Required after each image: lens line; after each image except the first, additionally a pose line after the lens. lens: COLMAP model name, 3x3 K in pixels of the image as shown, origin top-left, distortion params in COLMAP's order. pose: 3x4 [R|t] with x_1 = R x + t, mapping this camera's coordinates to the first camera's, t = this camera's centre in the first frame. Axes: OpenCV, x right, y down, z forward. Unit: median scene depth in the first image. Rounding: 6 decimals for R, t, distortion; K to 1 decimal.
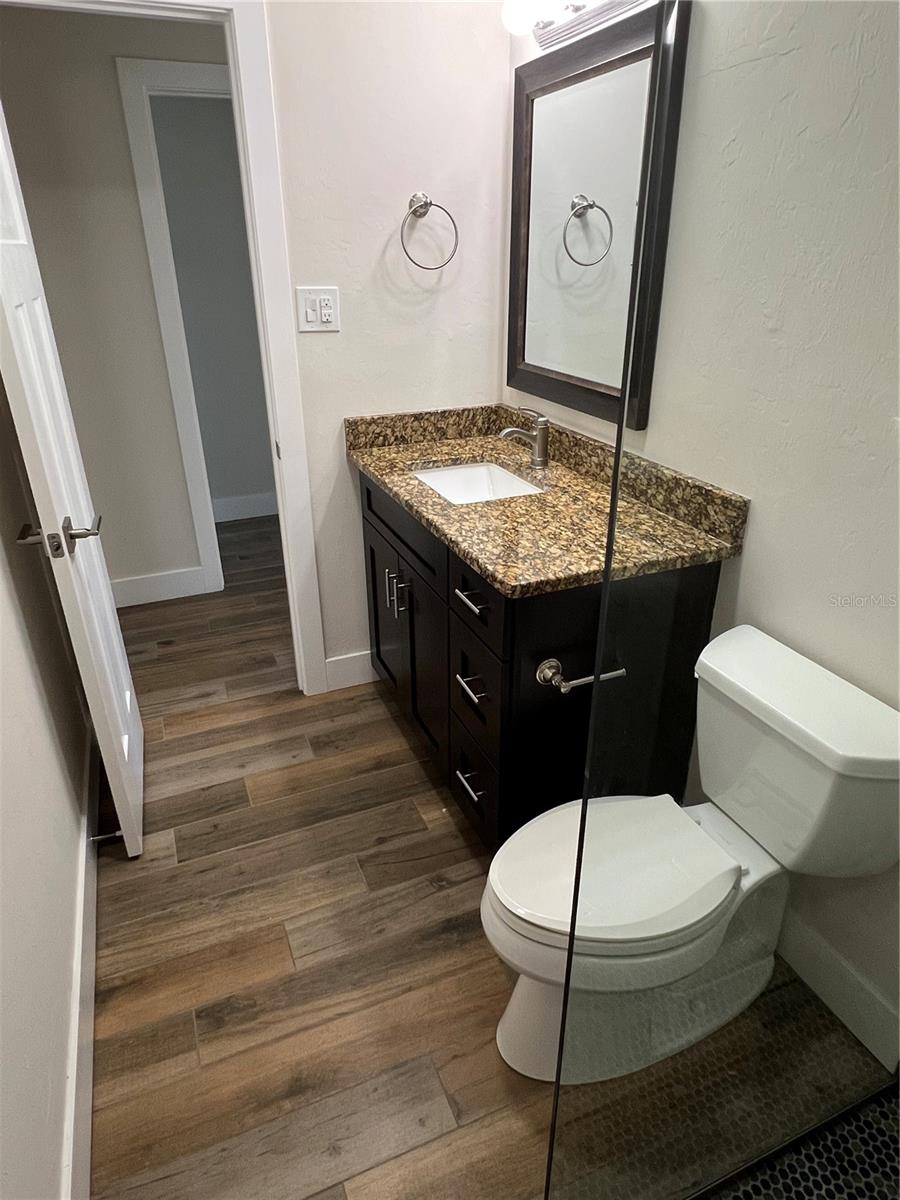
lens RADIAL K [[735.2, 0, 440.0], [0, 735.2, 602.4], [0, 0, 1]] dist [-0.000577, -0.002249]
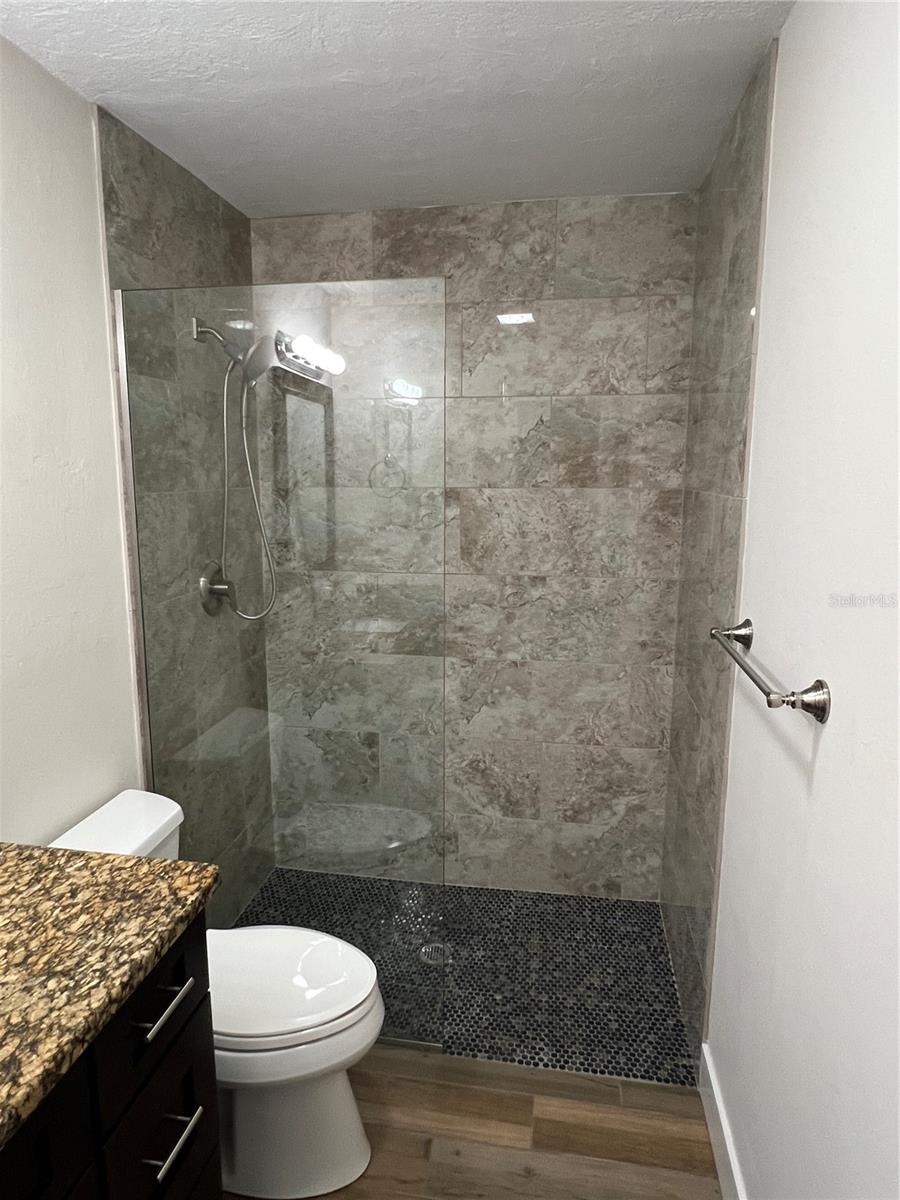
lens RADIAL K [[735.2, 0, 440.0], [0, 735.2, 602.4], [0, 0, 1]] dist [-0.000577, -0.002249]
pose [[-0.849273, -0.082607, 0.521451, -0.449564], [0.238824, 0.820741, 0.518987, -0.546151], [-0.470848, 0.565297, -0.677305, 1.064076]]
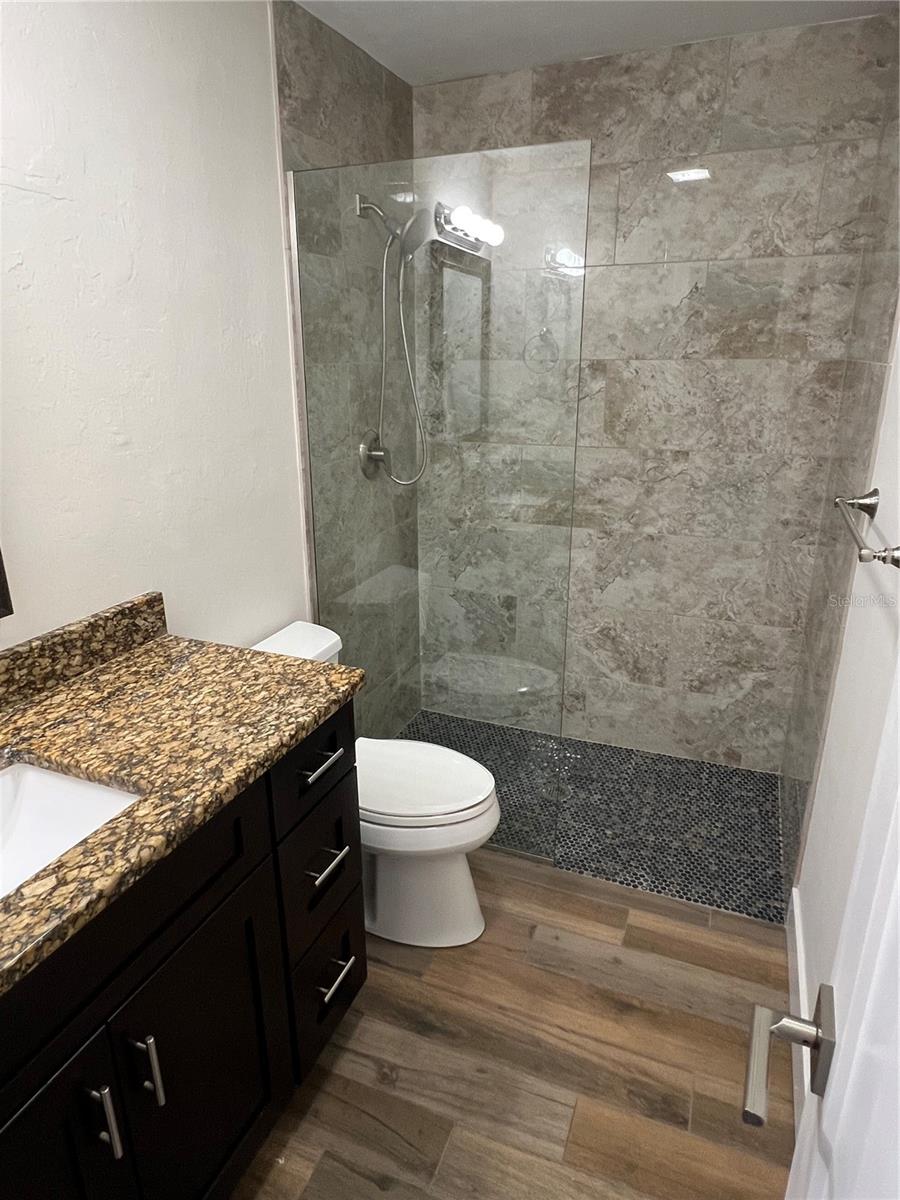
lens RADIAL K [[735.2, 0, 440.0], [0, 735.2, 602.4], [0, 0, 1]] dist [-0.000577, -0.002249]
pose [[-0.712342, -0.210147, 0.669632, -0.554966], [0.320600, 0.751320, 0.576831, -0.558991], [-0.624327, 0.625585, -0.467823, 1.132328]]
